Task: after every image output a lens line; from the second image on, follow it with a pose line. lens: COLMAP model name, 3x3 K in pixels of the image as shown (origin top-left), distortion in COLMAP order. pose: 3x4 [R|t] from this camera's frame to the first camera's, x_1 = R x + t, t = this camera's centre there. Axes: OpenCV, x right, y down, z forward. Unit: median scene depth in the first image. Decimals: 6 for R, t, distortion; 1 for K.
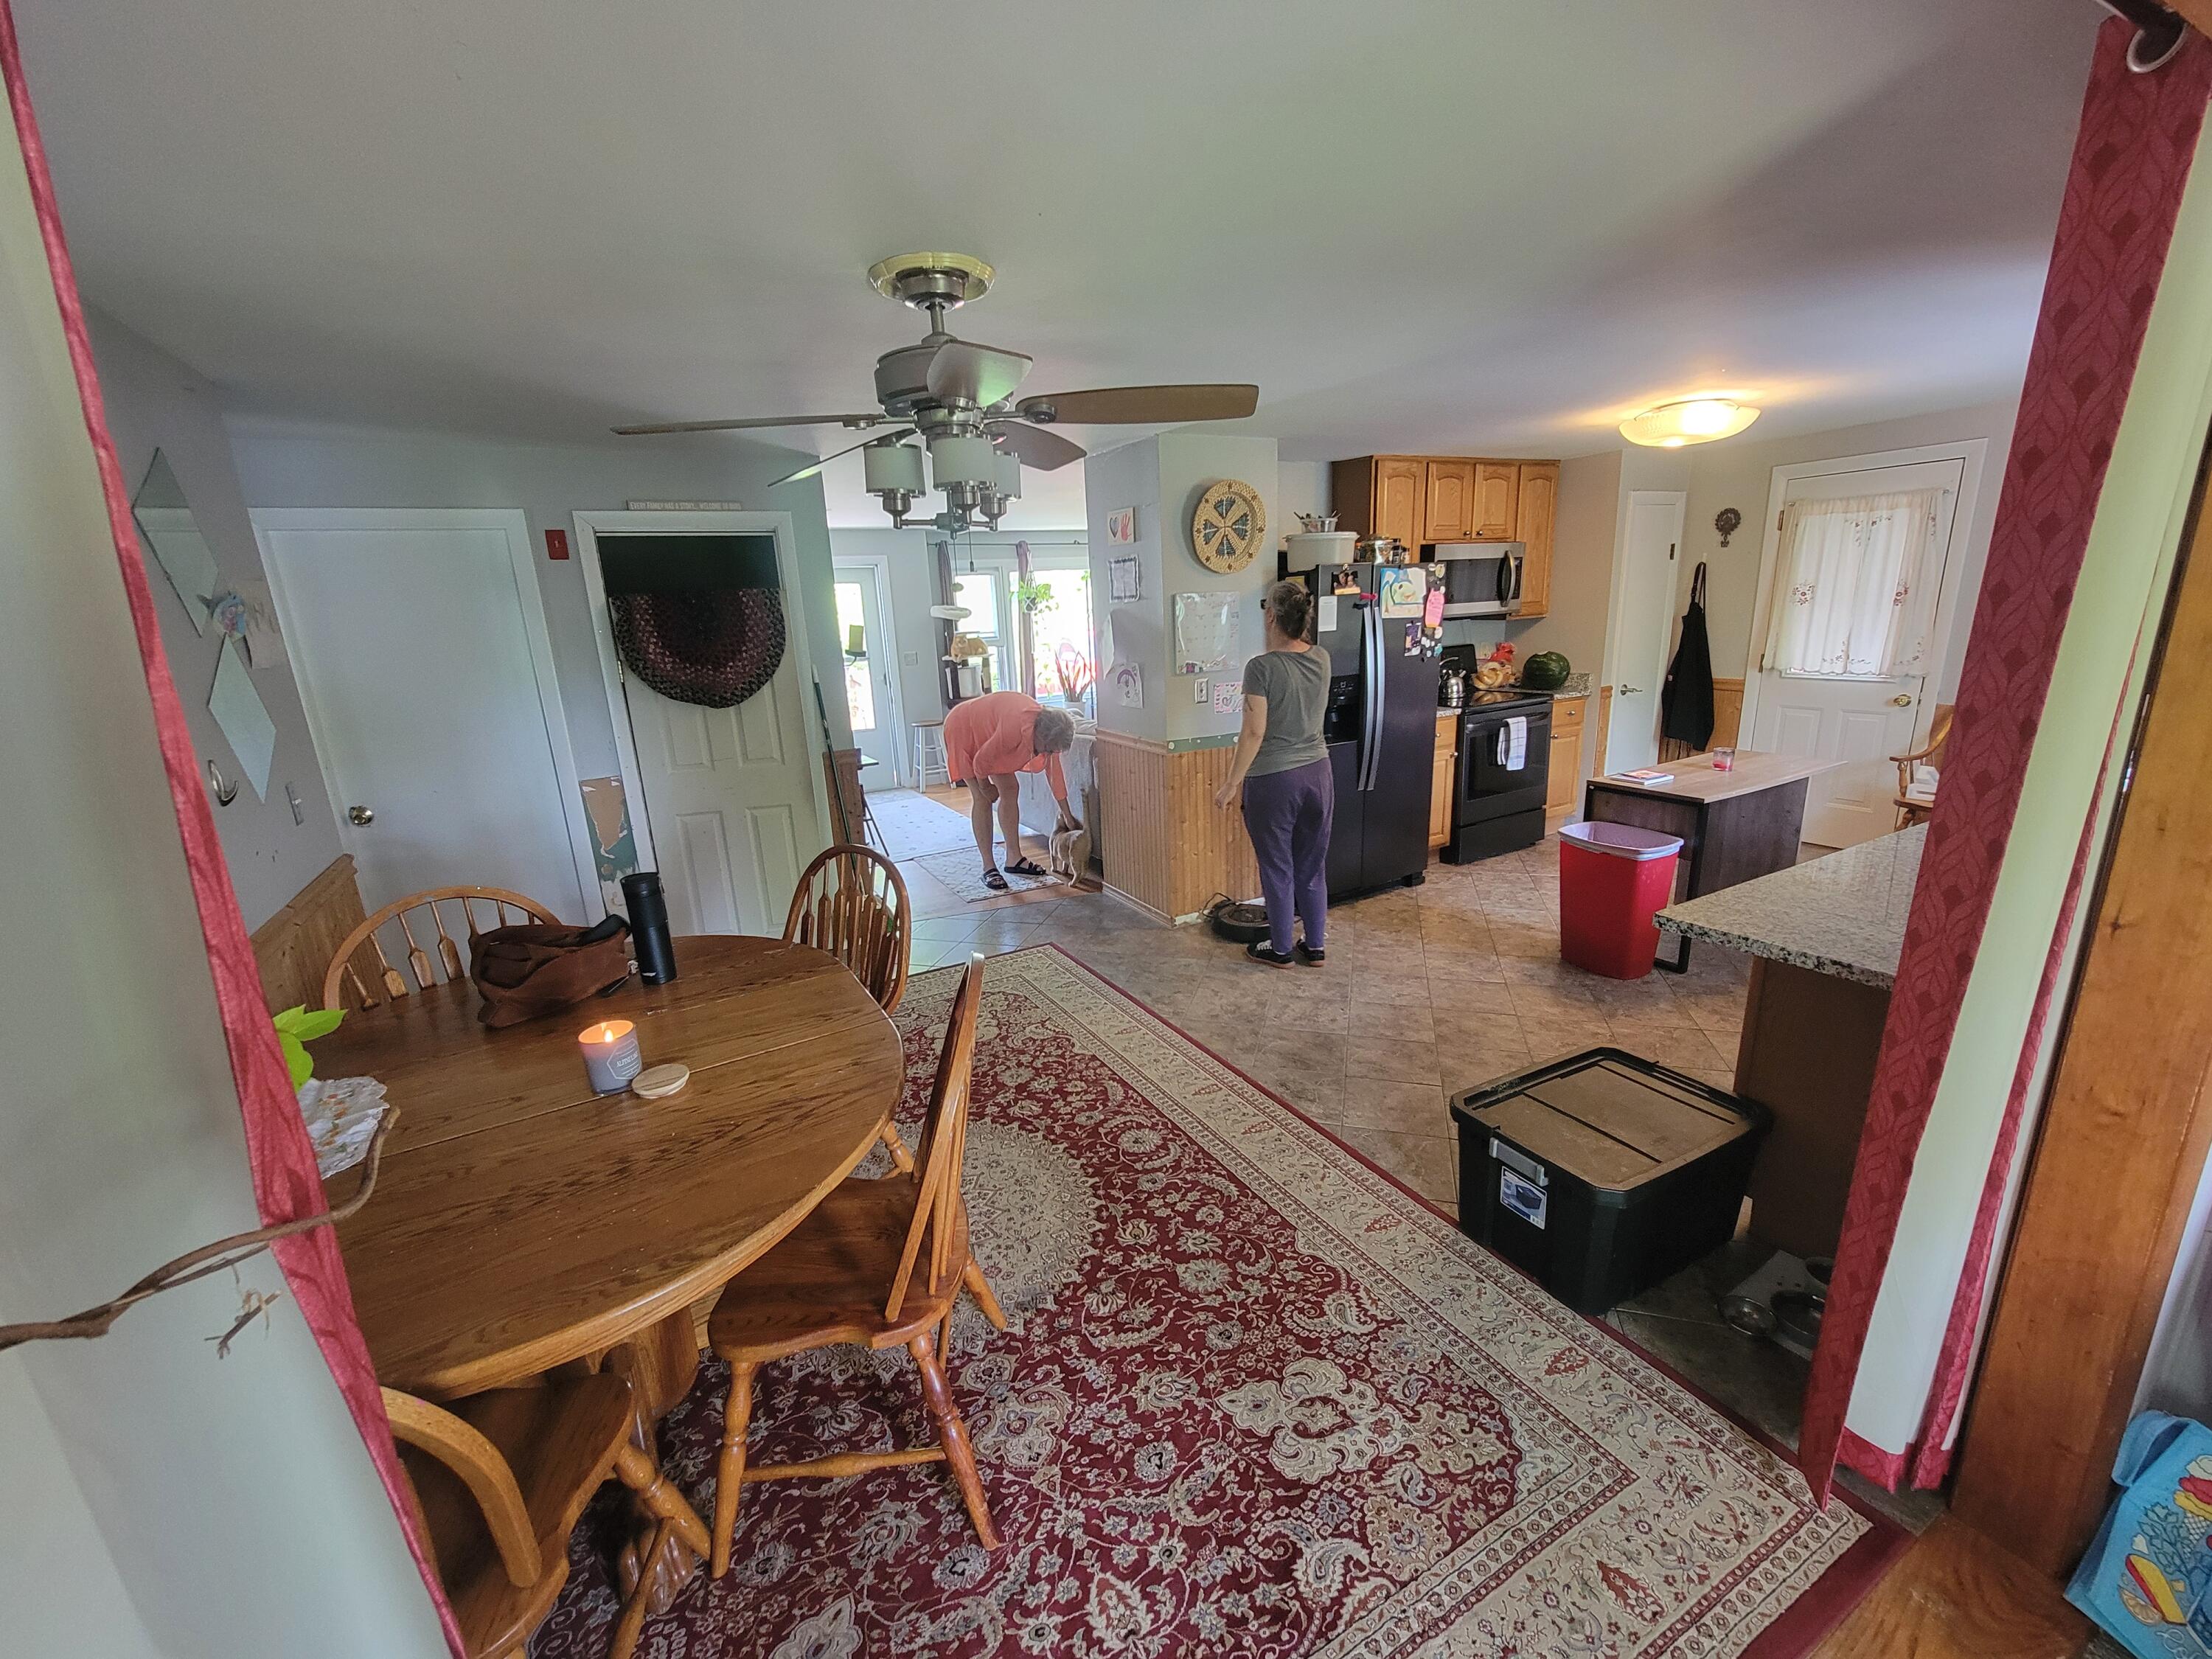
lens RADIAL K [[901.9, 0, 1100.5], [0, 901.9, 841.0], [0, 0, 1]] dist [-0.004901, 0.001960]
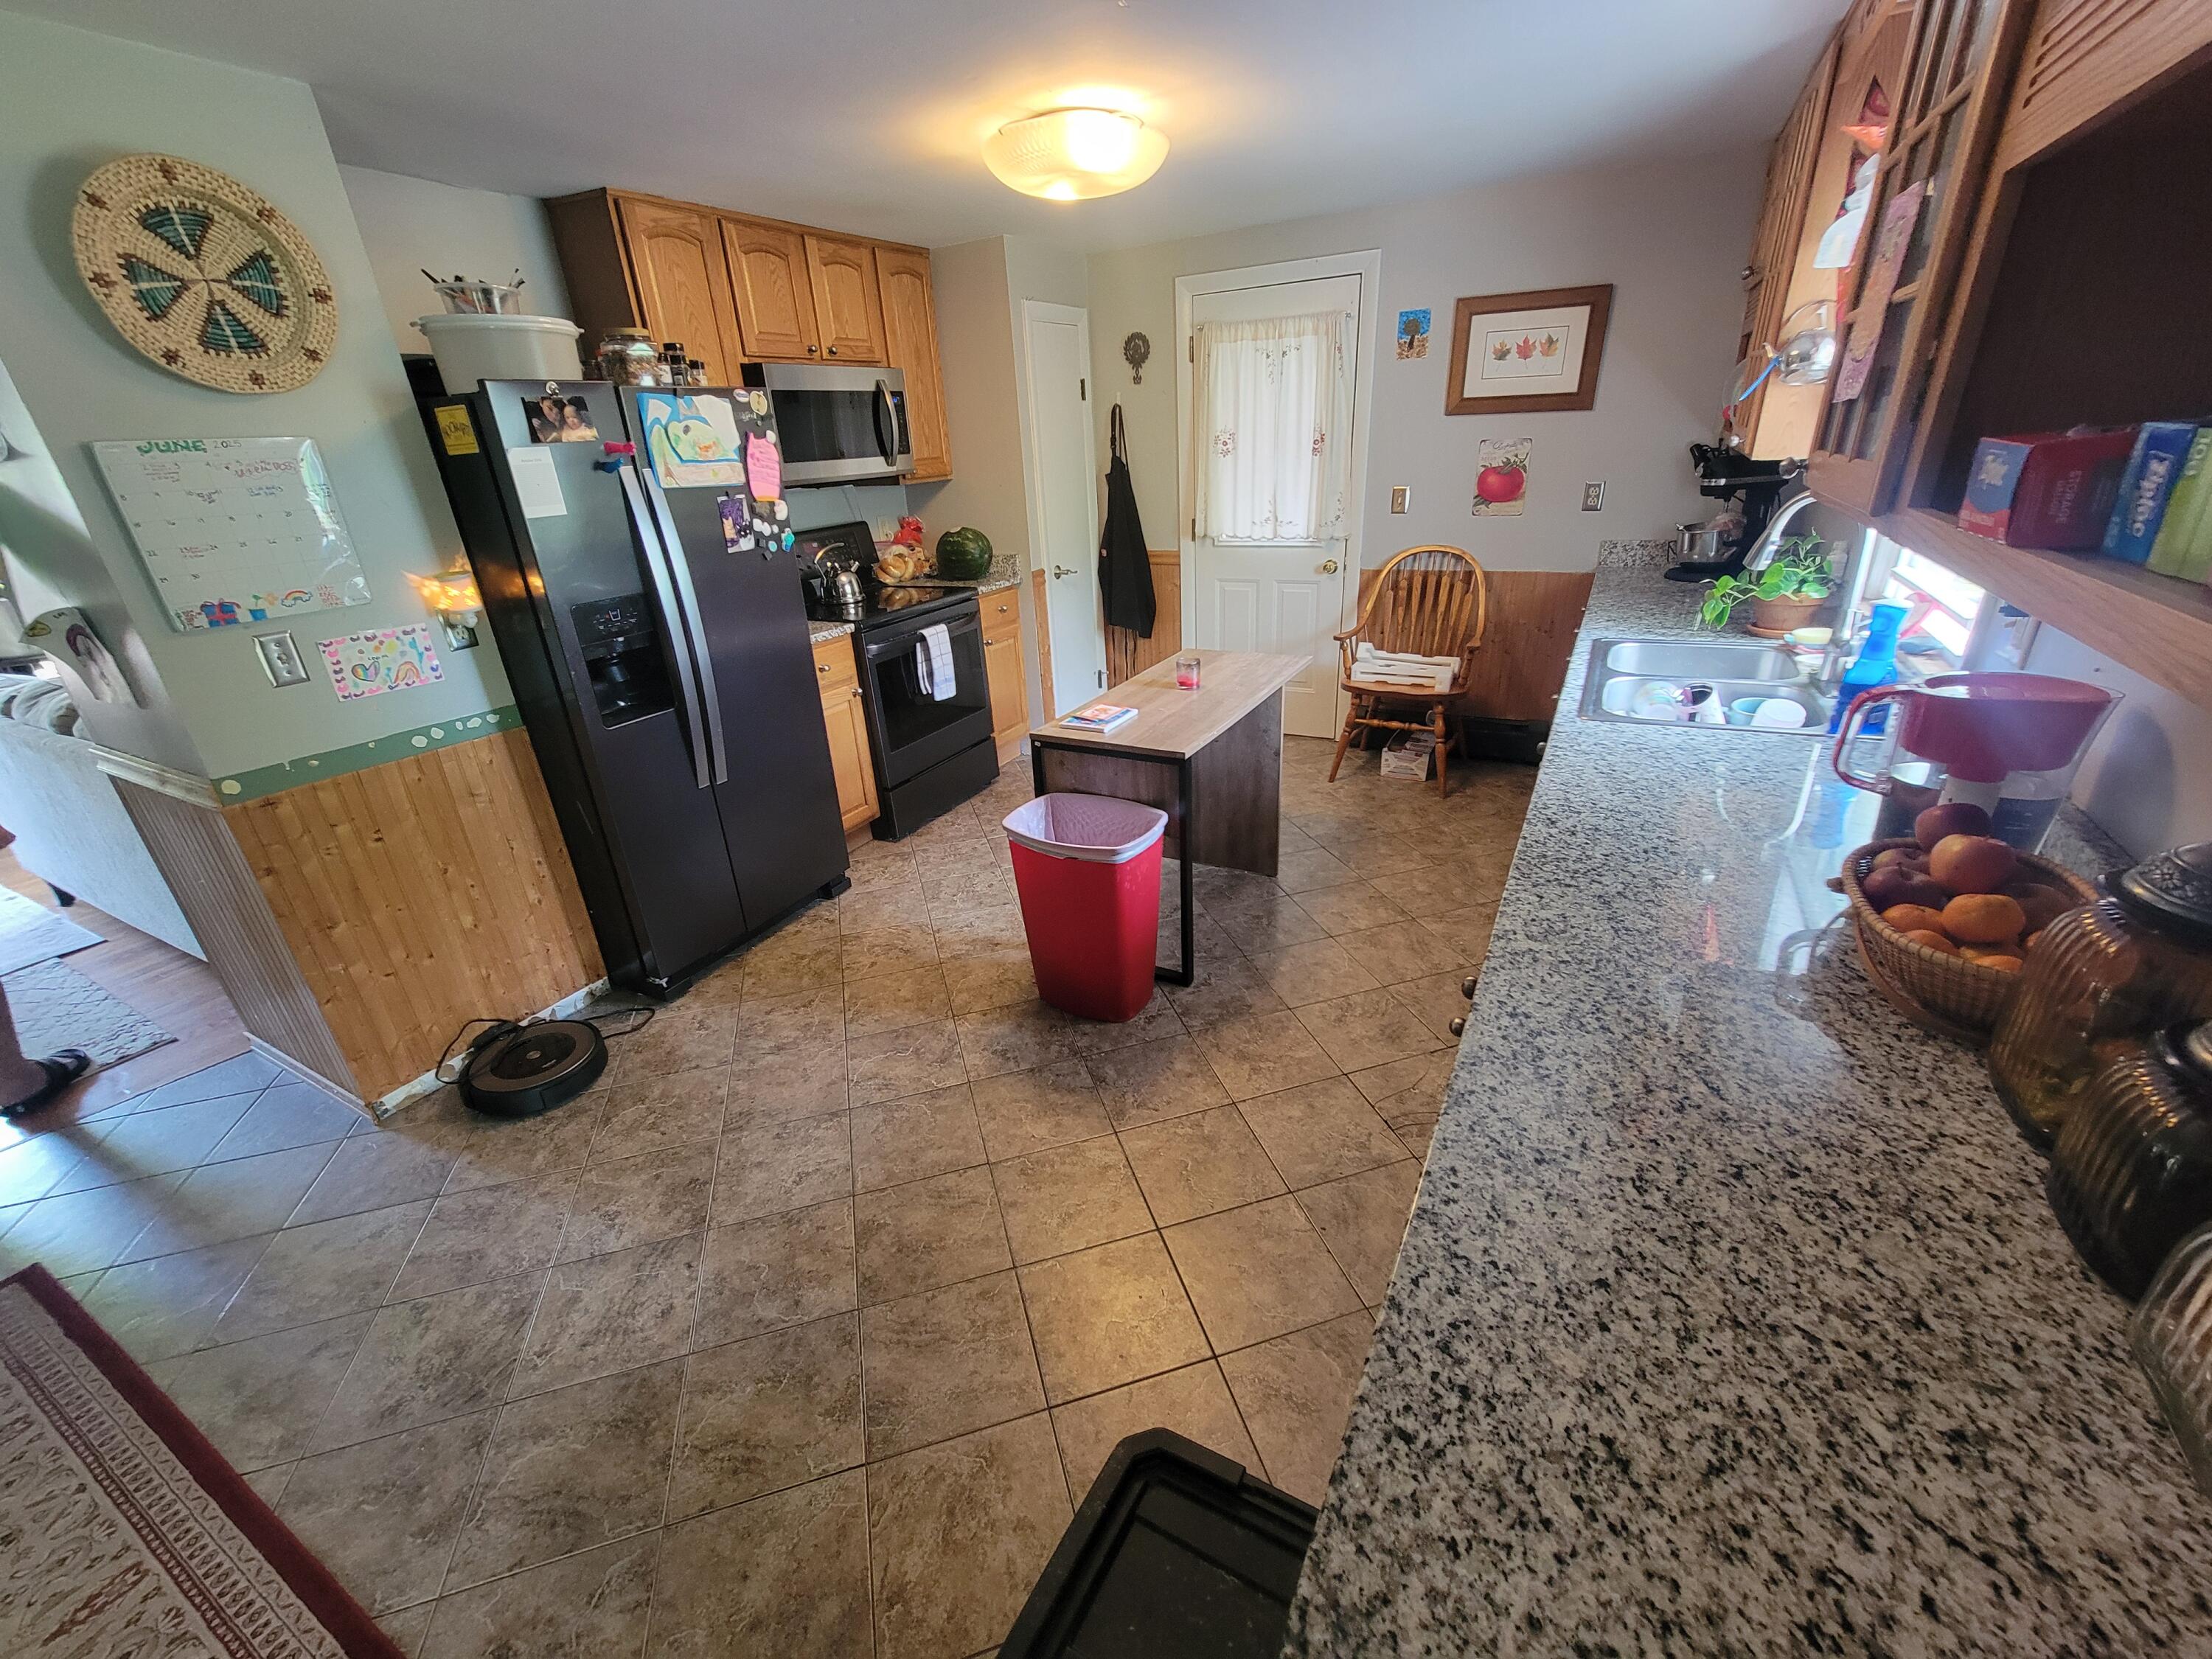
lens RADIAL K [[901.9, 0, 1103.0], [0, 901.9, 845.2], [0, 0, 1]] dist [-0.004901, 0.001960]
pose [[0.842373, -0.221363, 0.491331, 0.208478], [0.151996, 0.972317, 0.177472, -0.084524], [-0.517015, -0.074817, 0.852700, 0.346255]]
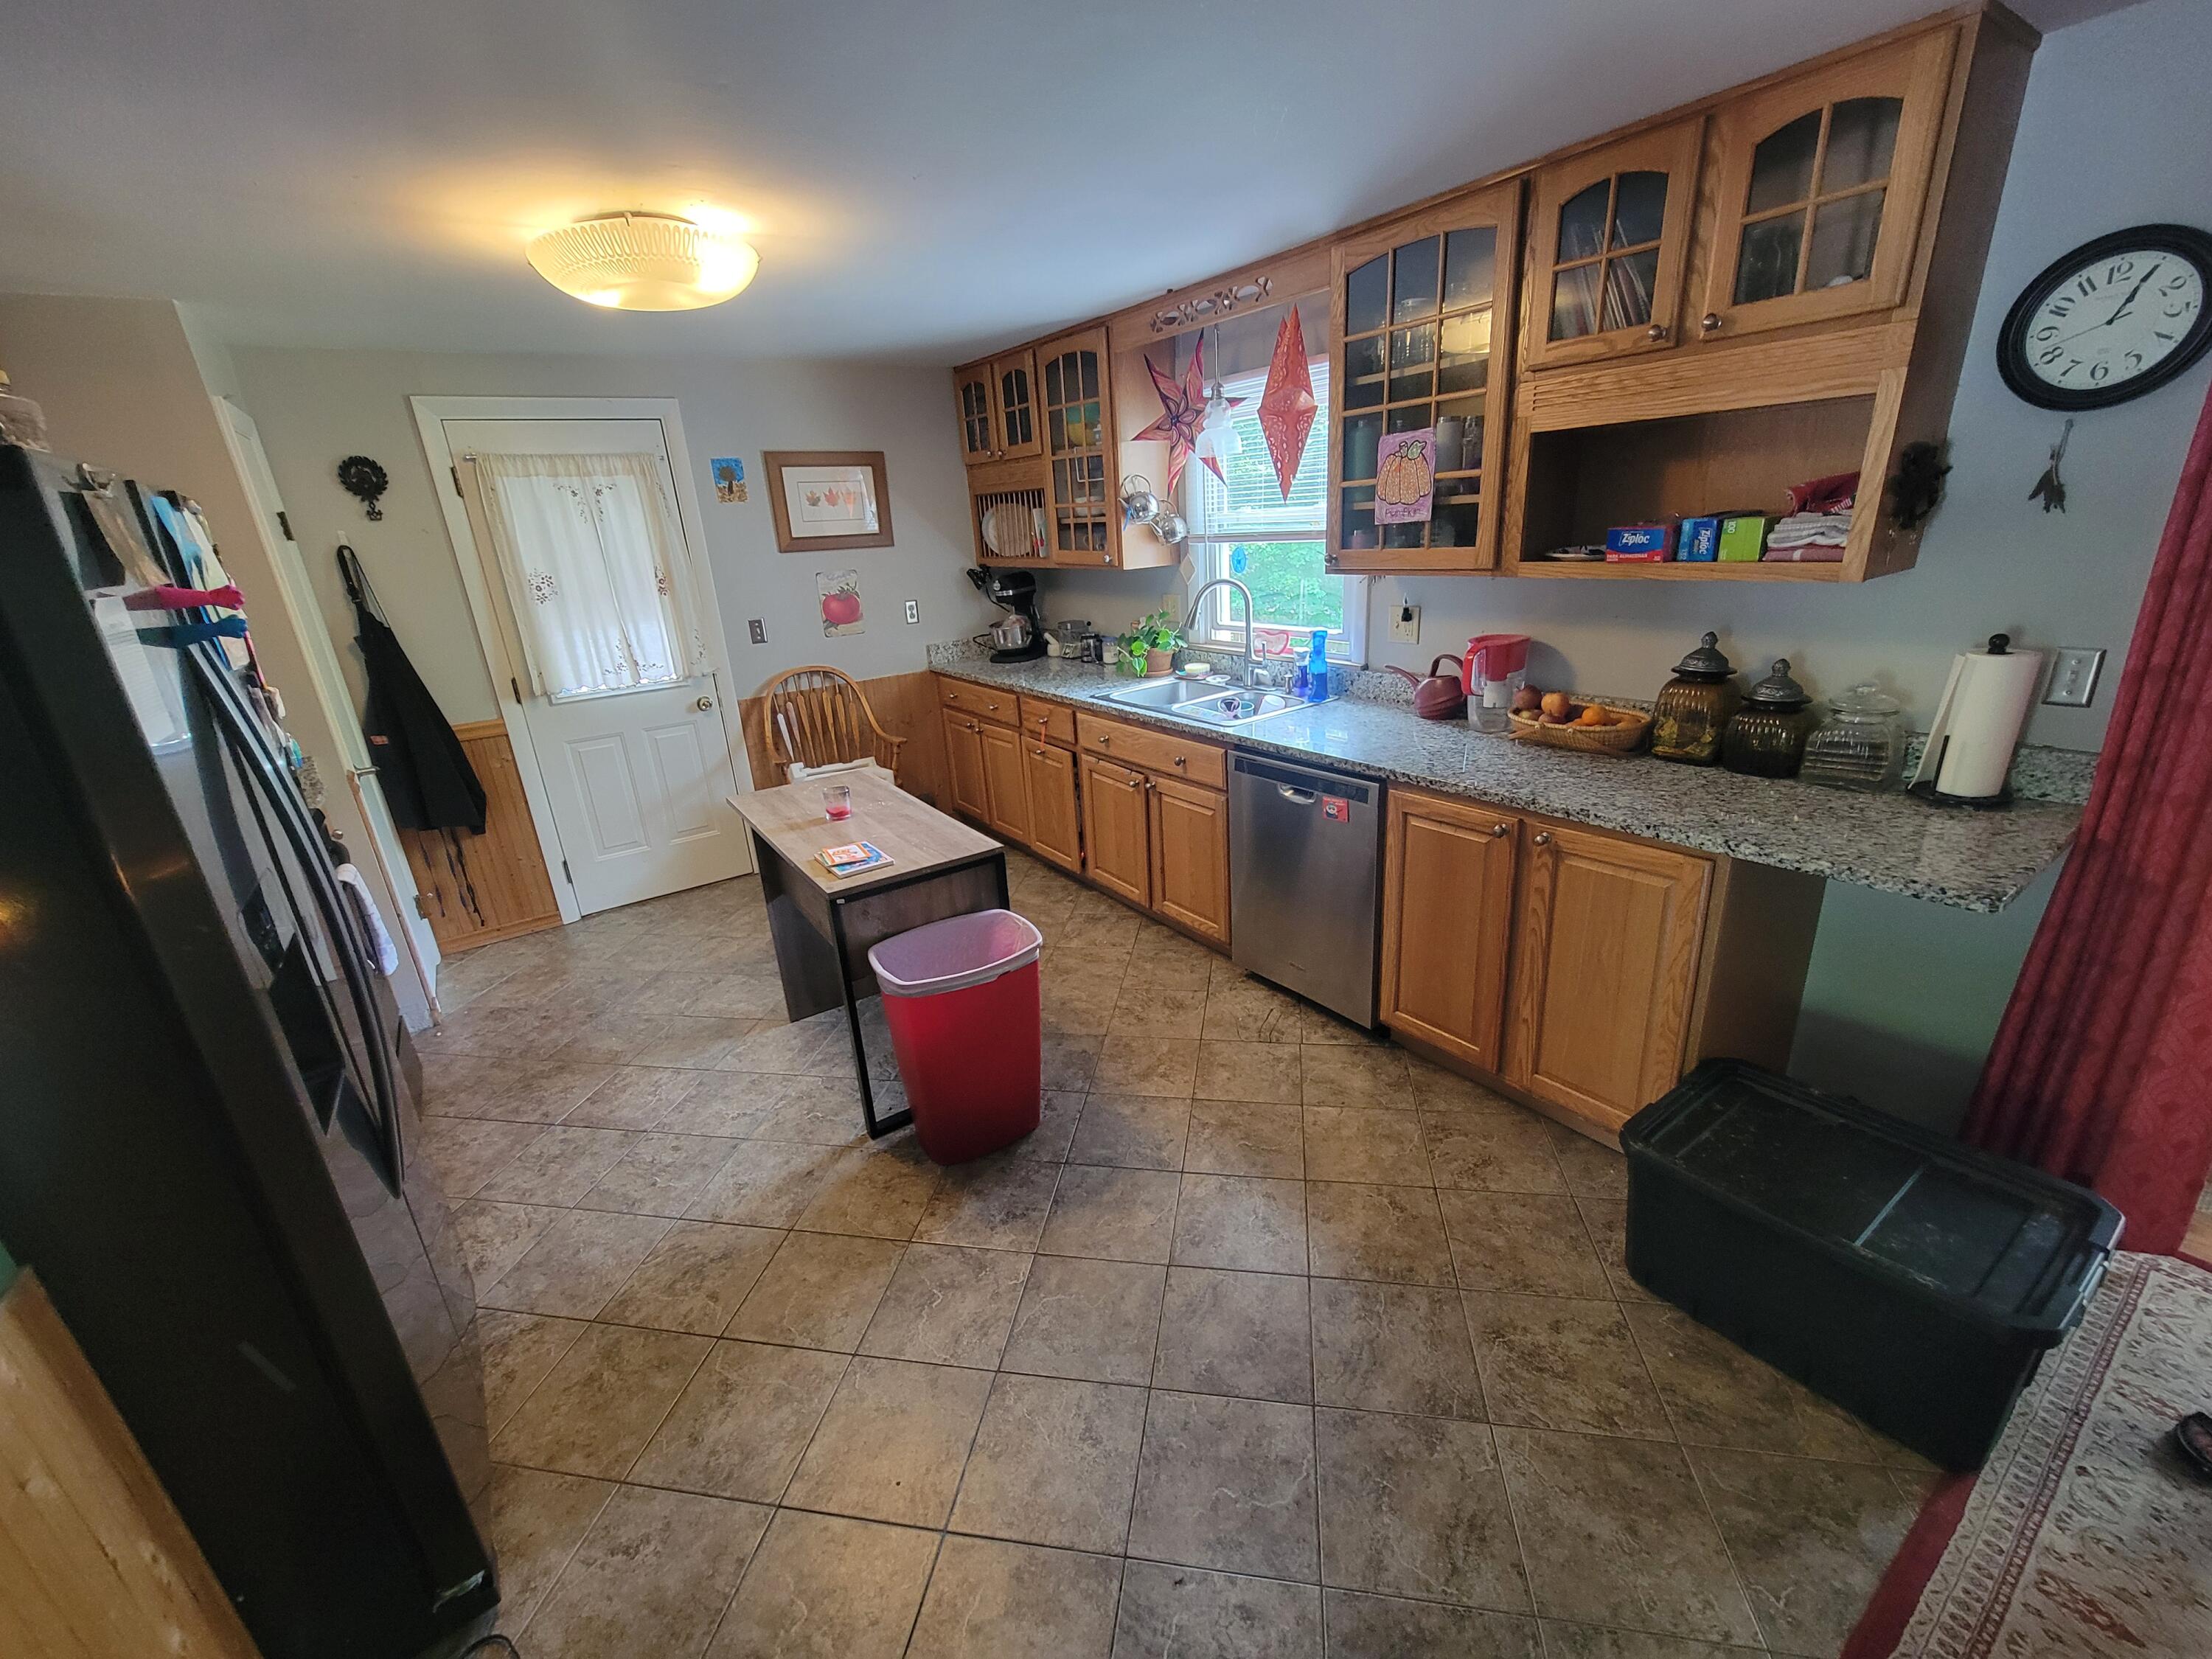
lens RADIAL K [[901.9, 0, 1106.6], [0, 901.9, 844.1], [0, 0, 1]] dist [-0.004901, 0.001960]
pose [[-0.105525, -0.288510, 0.951644, -0.009732], [0.321259, 0.895780, 0.307197, -0.185791], [-0.941093, 0.338142, -0.001841, 0.715984]]
